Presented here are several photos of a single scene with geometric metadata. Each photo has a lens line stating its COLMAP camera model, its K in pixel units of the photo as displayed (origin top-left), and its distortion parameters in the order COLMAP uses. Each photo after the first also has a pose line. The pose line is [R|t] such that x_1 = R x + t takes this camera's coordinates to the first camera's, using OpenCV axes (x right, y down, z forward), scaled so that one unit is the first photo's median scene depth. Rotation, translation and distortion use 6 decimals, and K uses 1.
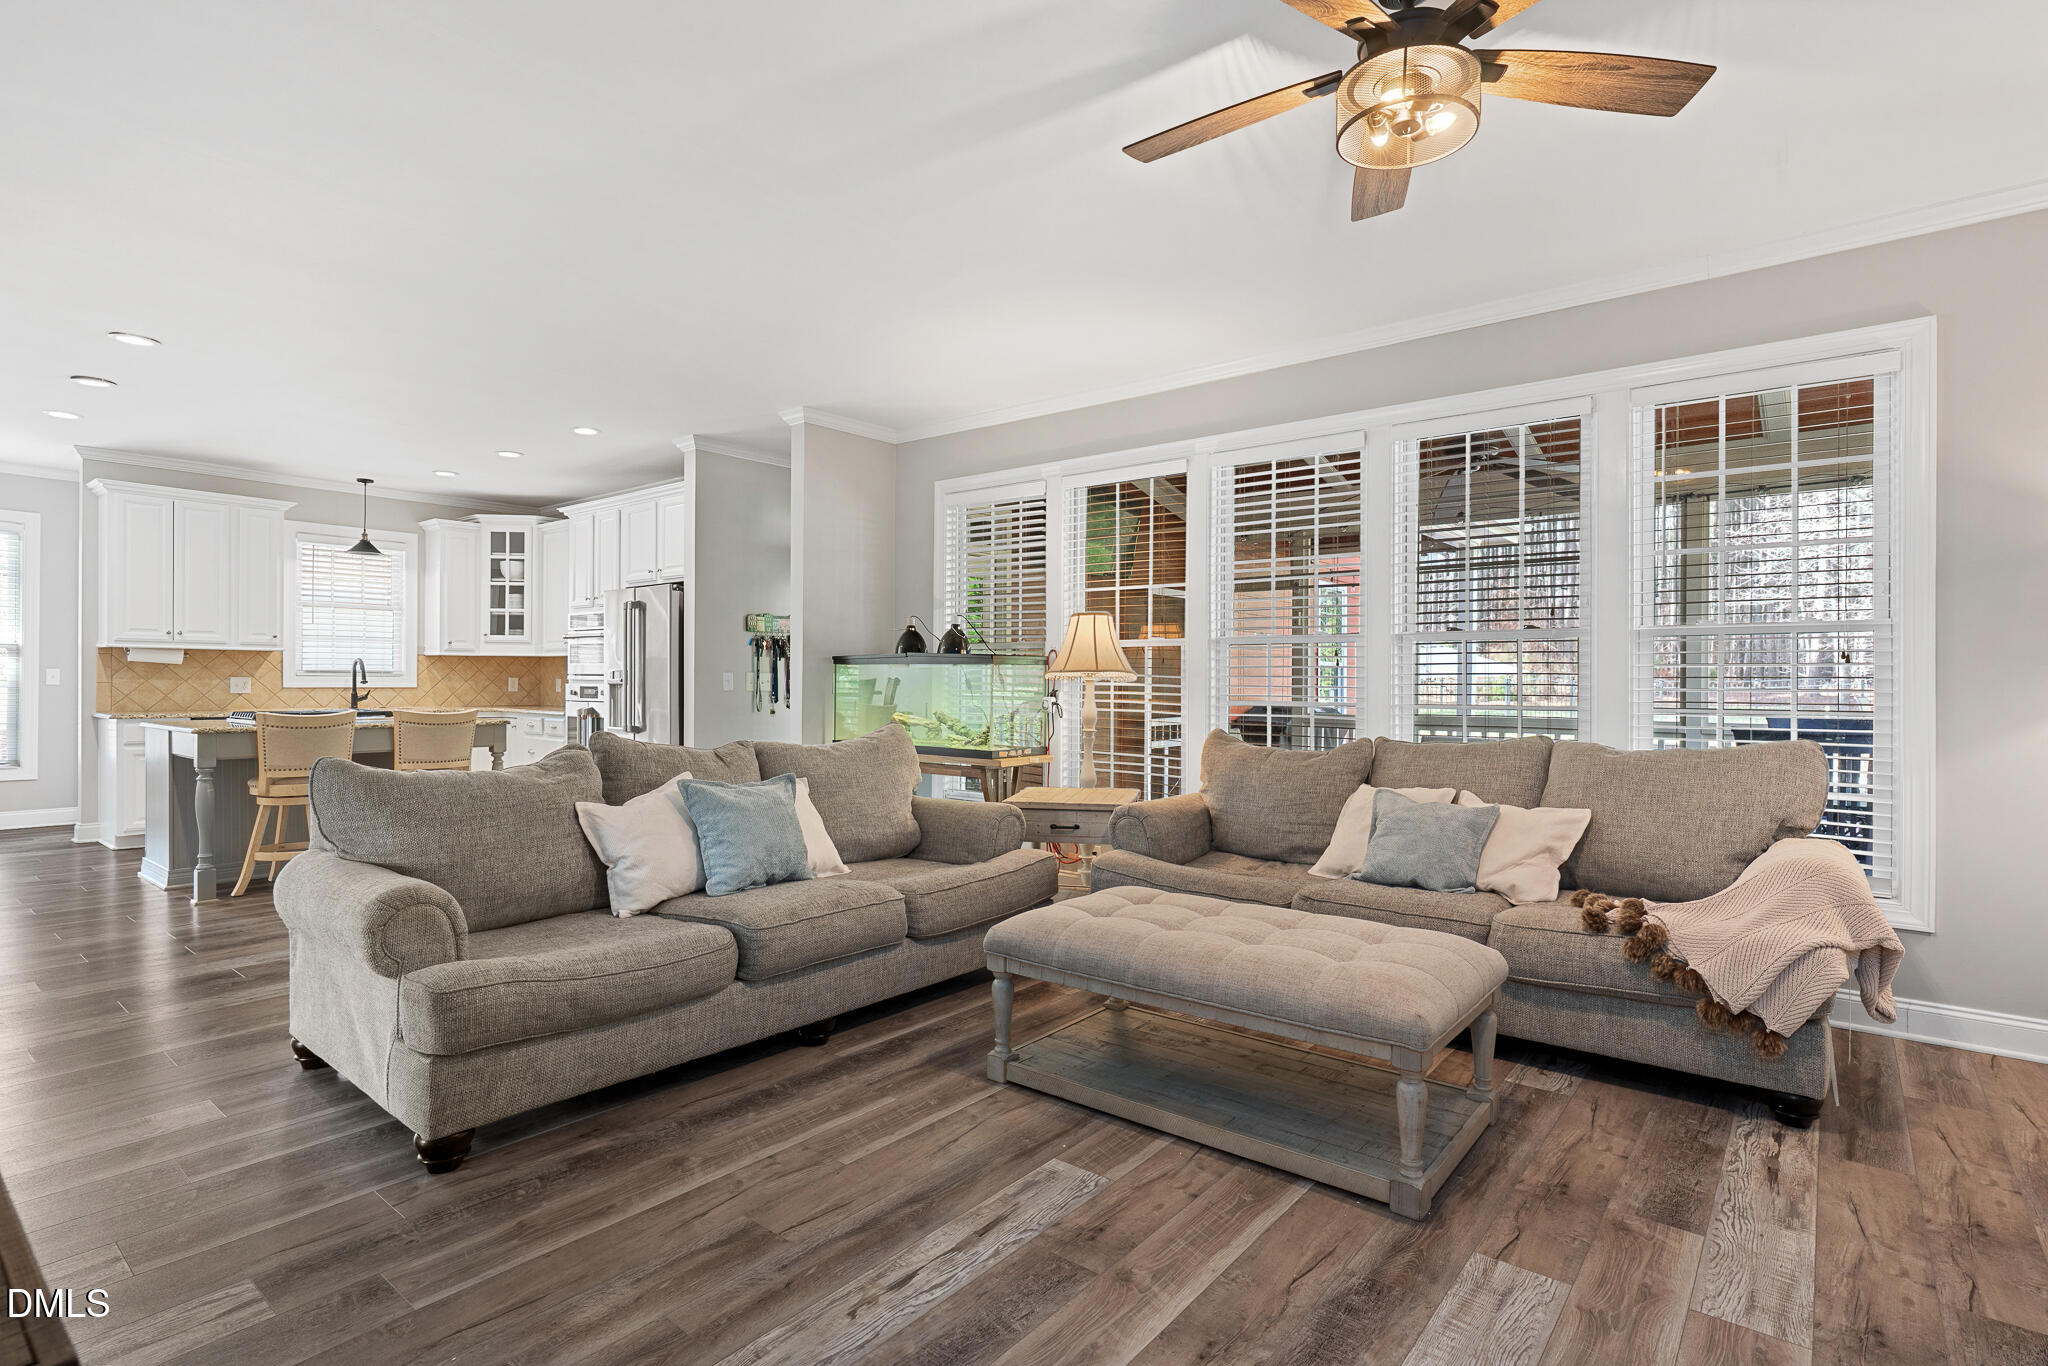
lens RADIAL K [[990.4, 0, 1029.2], [0, 990.4, 683.0], [0, 0, 1]] dist [-0.012770, 0.006173]
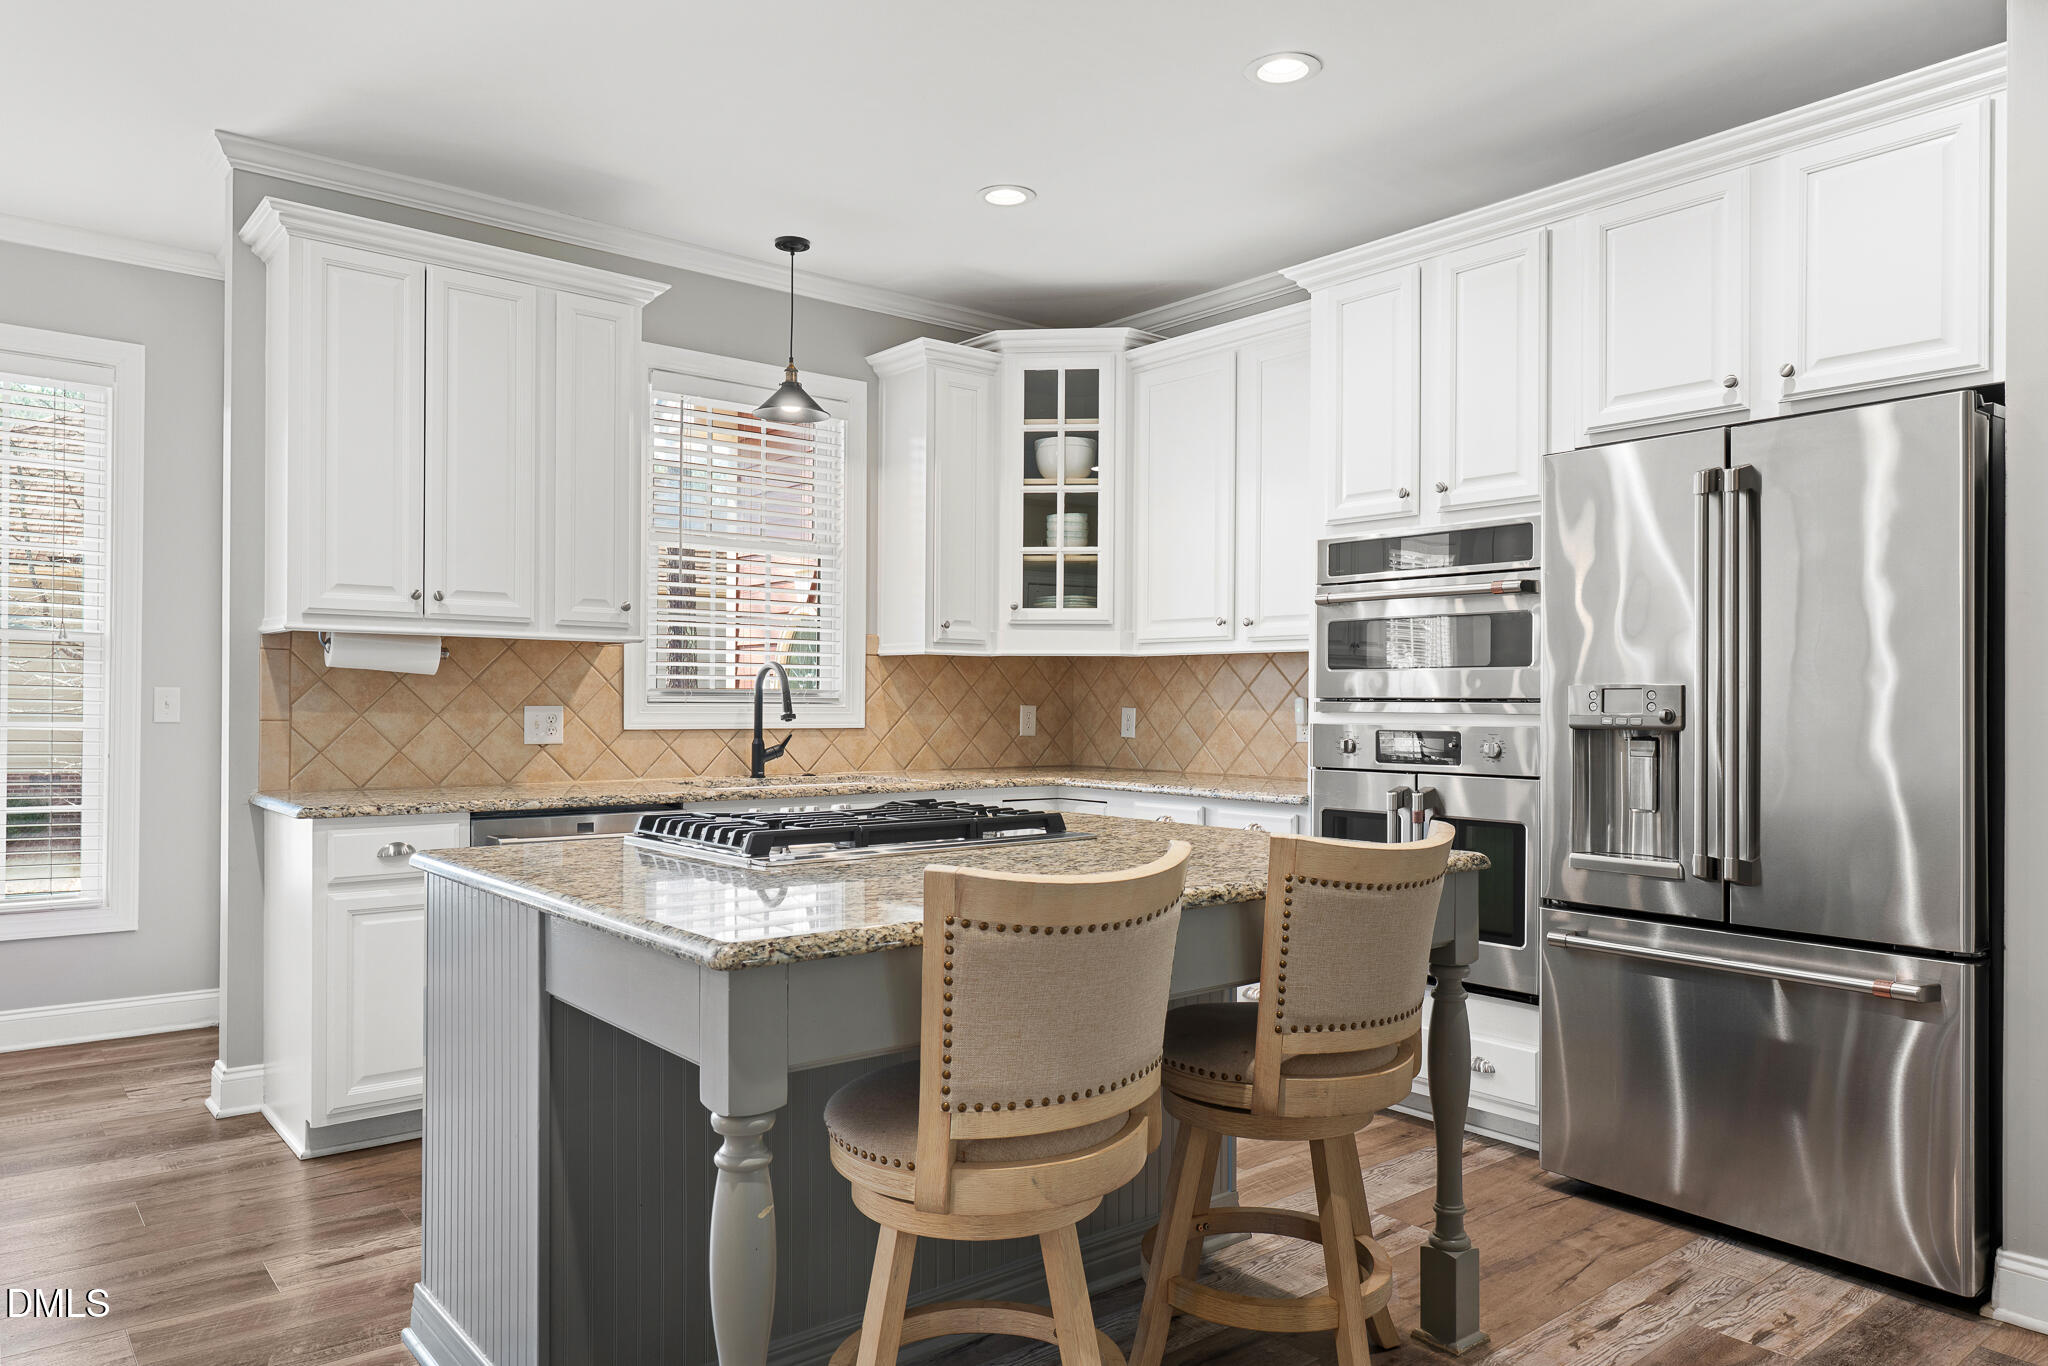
lens RADIAL K [[1338.2, 0, 1029.8], [0, 1338.2, 701.2], [0, 0, 1]] dist [-0.007601, -0.000711]
pose [[0.979220, -0.000536, -0.202802, -0.463455], [-0.000547, 0.999986, -0.005282, -0.004815], [0.202802, 0.005283, 0.979206, 0.463504]]
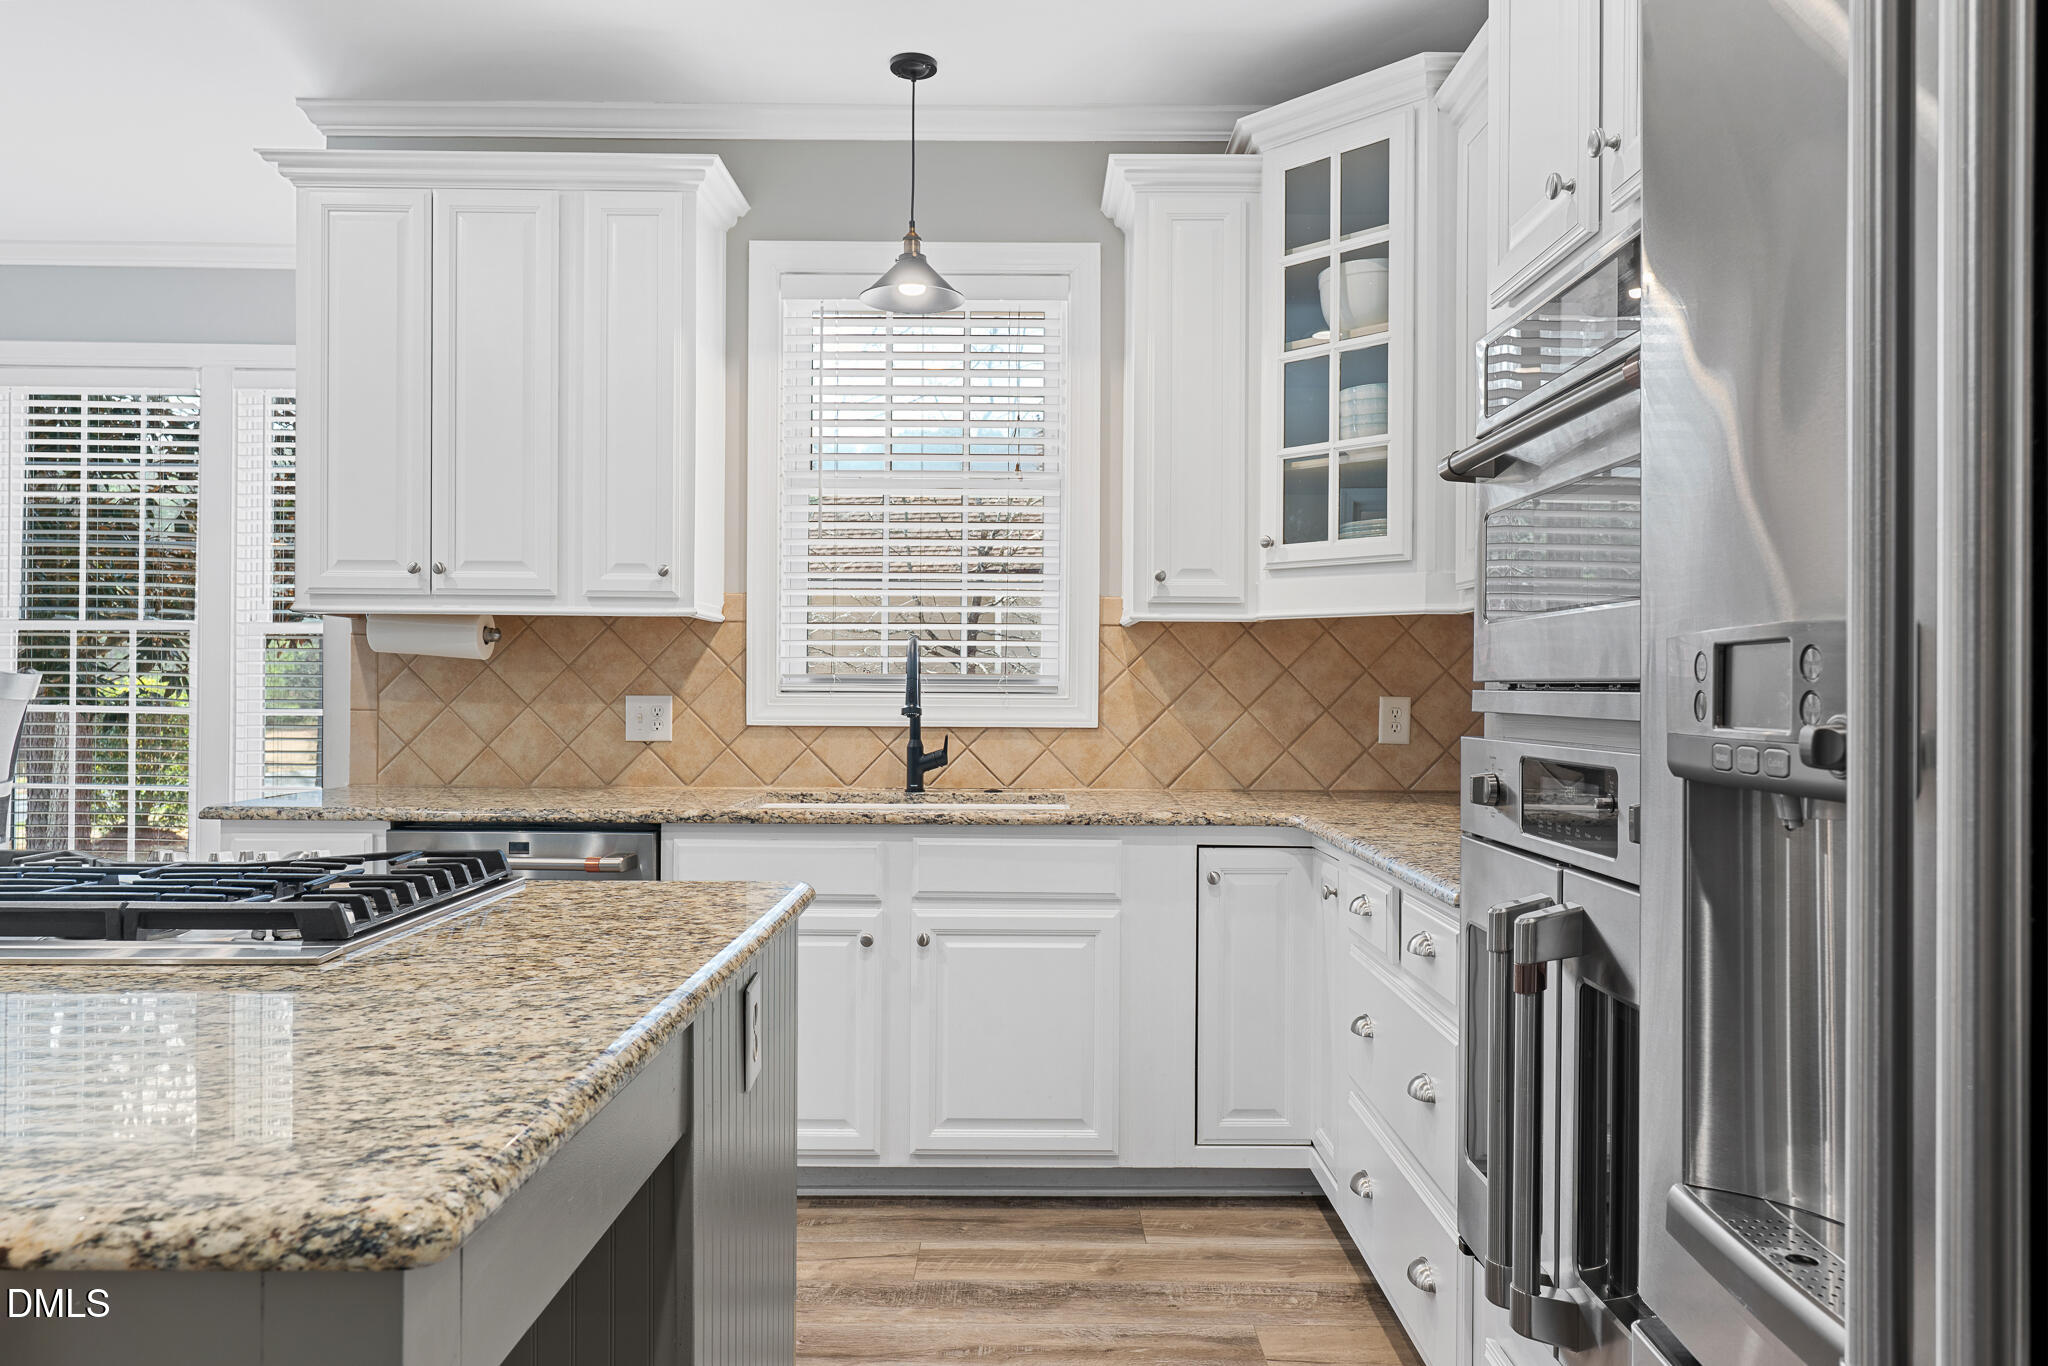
lens RADIAL K [[1356.9, 0, 1033.8], [0, 1356.9, 689.4], [0, 0, 1]] dist [-0.005286, 0.006391]
pose [[0.629144, -0.001653, -0.777287, -0.321321], [-0.004358, 0.999975, -0.005653, -0.005764], [0.777276, 0.006944, 0.629121, 0.772579]]
